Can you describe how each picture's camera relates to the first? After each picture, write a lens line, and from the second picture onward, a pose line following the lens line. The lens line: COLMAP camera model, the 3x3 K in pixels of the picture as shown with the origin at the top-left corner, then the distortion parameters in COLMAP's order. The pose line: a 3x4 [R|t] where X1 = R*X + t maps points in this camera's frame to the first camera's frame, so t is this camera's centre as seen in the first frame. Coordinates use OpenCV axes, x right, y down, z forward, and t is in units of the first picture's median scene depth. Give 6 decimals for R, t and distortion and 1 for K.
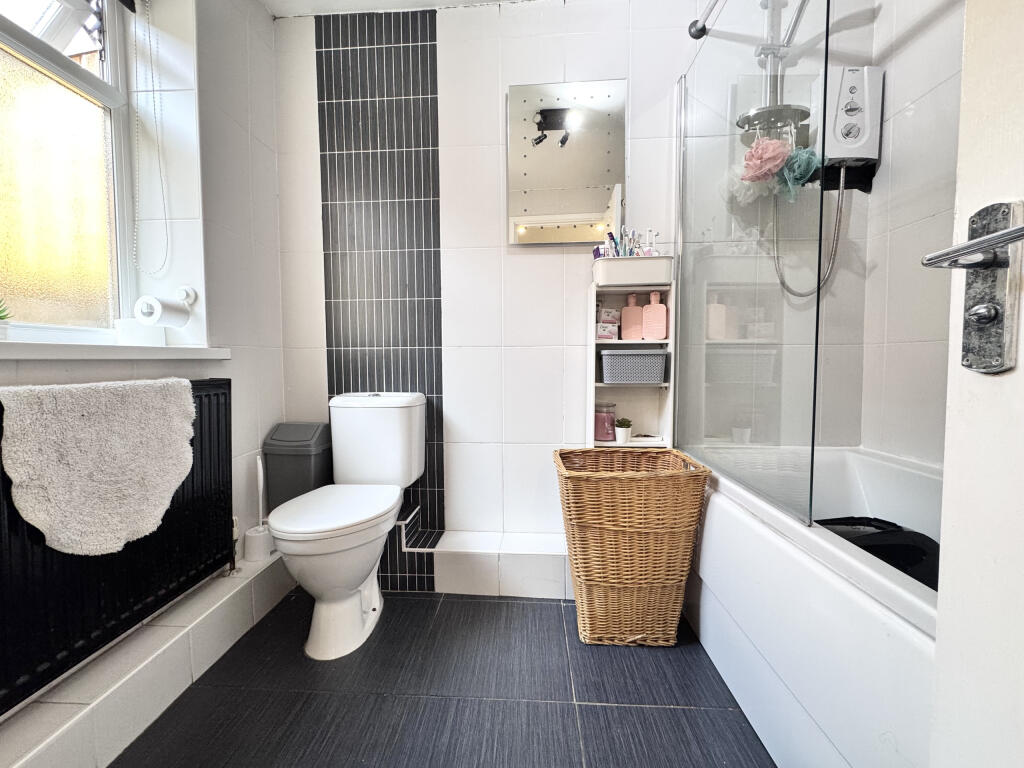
lens RADIAL K [[409.6, 0, 511.6], [0, 409.6, 382.1], [0, 0, 1]] dist [-0.003600, 0.000506]
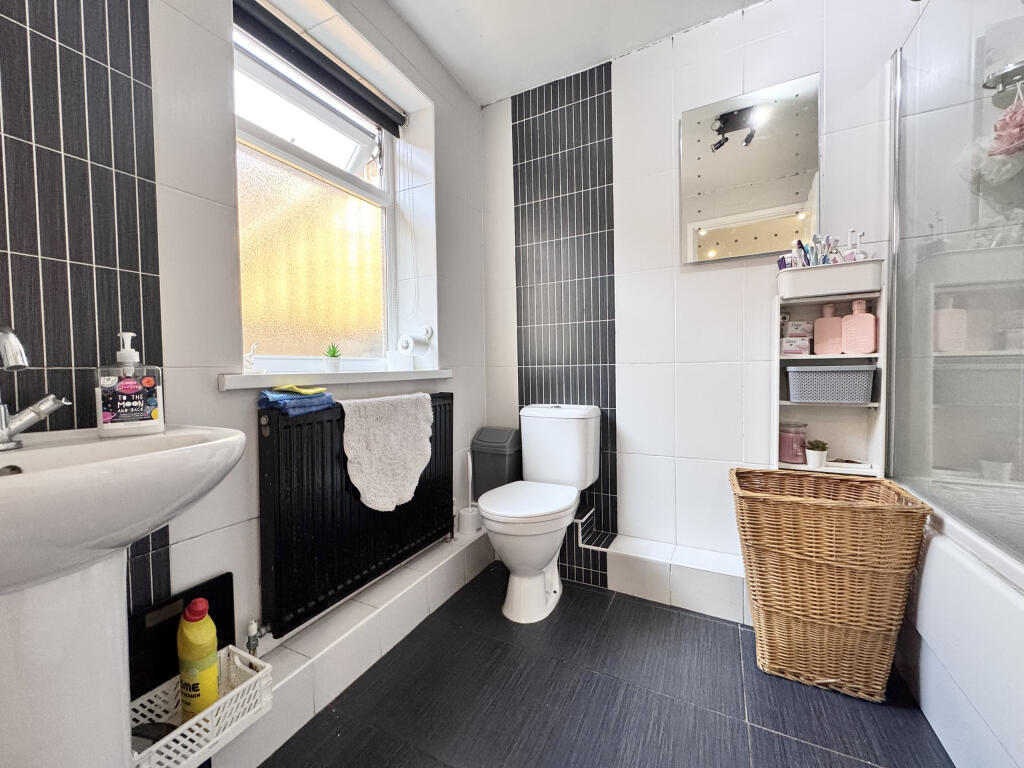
lens RADIAL K [[409.6, 0, 510.4], [0, 409.6, 380.5], [0, 0, 1]] dist [-0.003600, 0.000506]
pose [[0.911489, 0.000913, -0.411323, 0.026262], [-0.008876, 0.999808, -0.017450, -0.023979], [0.411228, 0.019557, 0.911323, -0.121483]]
